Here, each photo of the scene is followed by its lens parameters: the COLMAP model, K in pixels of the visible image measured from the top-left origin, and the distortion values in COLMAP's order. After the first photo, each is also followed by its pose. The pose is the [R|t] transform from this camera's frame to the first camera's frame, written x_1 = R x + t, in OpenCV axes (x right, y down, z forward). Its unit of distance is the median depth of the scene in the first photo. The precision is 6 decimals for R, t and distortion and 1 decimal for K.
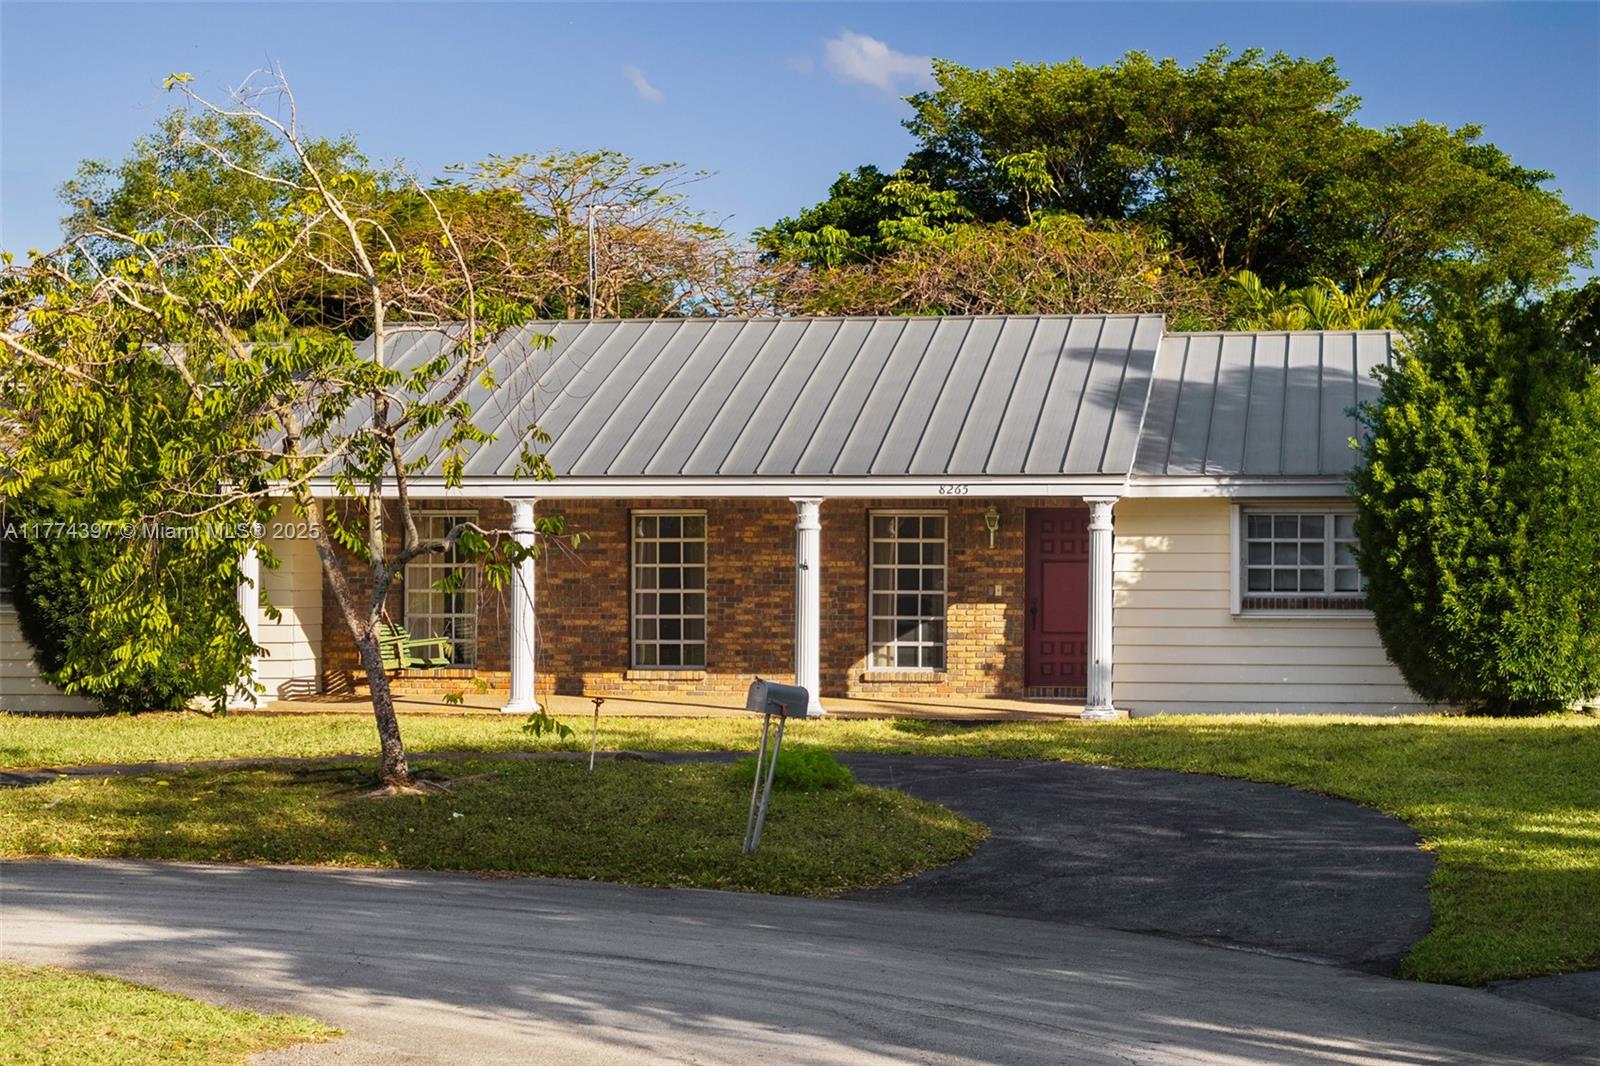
lens RADIAL K [[3227.7, 0, 800.3], [0, 3227.7, 533.2], [0, 0, 1]] dist [0.044521, 0.000000]
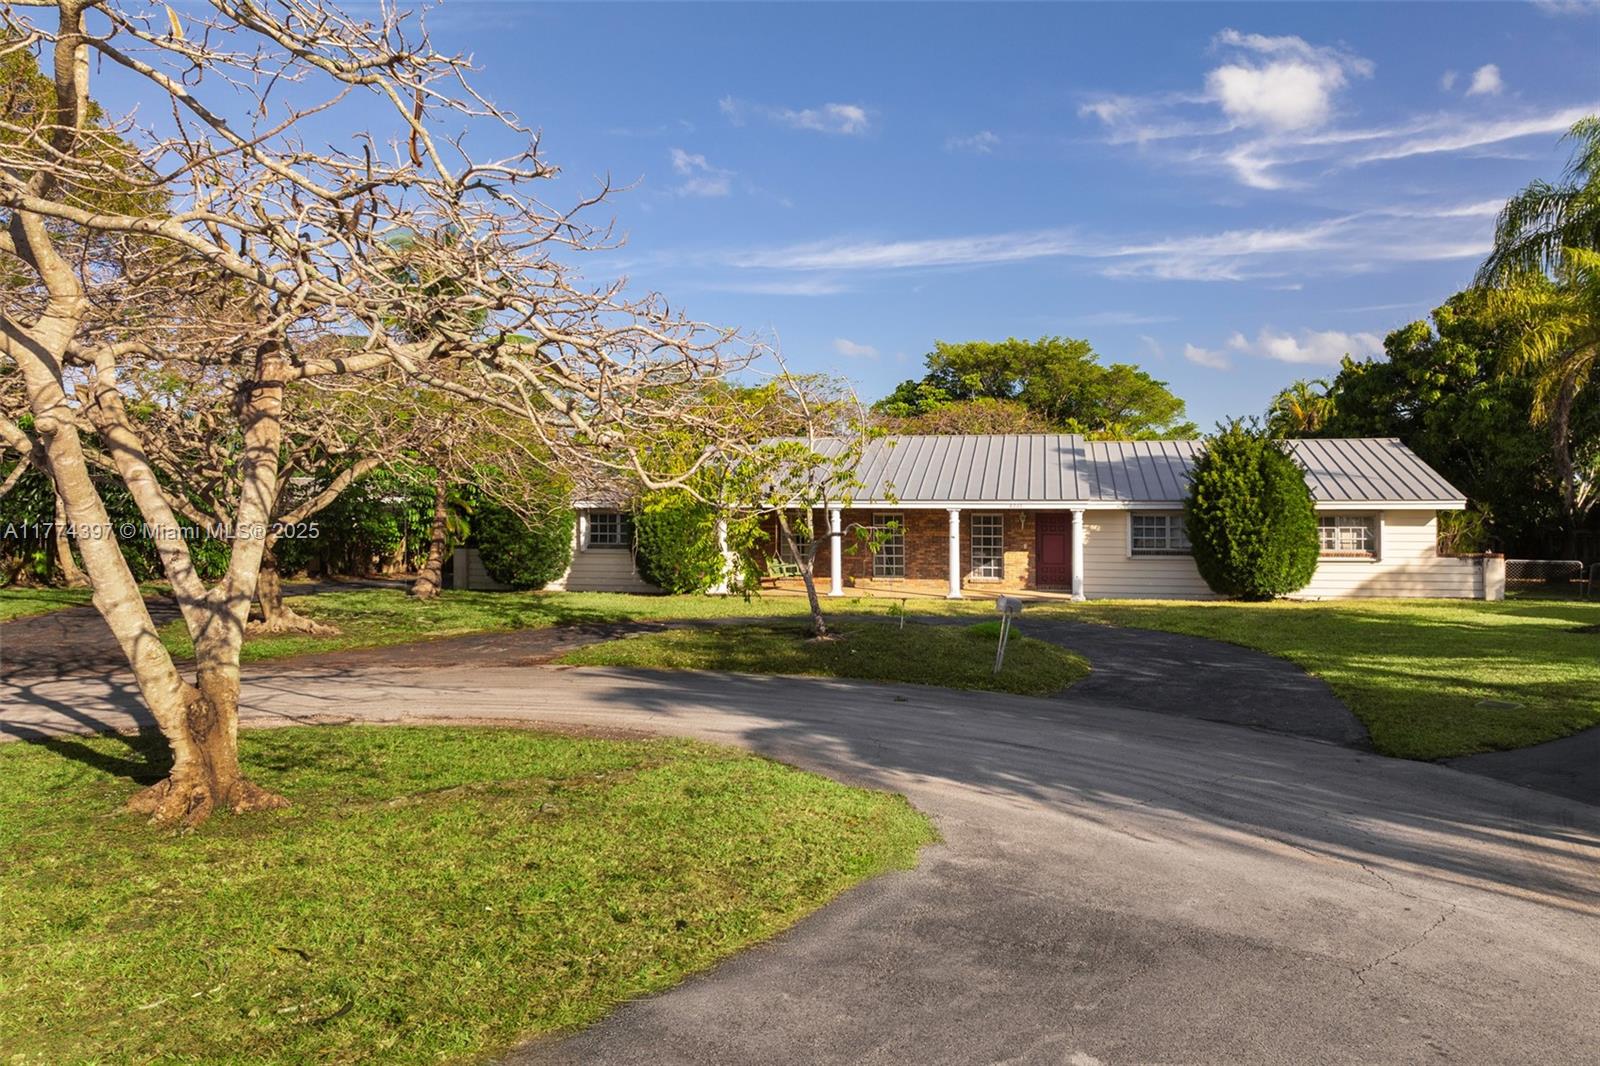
lens RADIAL K [[1107.1, 0, 799.2], [0, 1107.1, 530.9], [0, 0, 1]] dist [-0.007937, -0.001027]
pose [[0.999525, 0.003689, -0.030583, -0.088583], [-0.003150, 0.999839, 0.017645, -0.008610], [0.030643, -0.017541, 0.999376, 0.157799]]
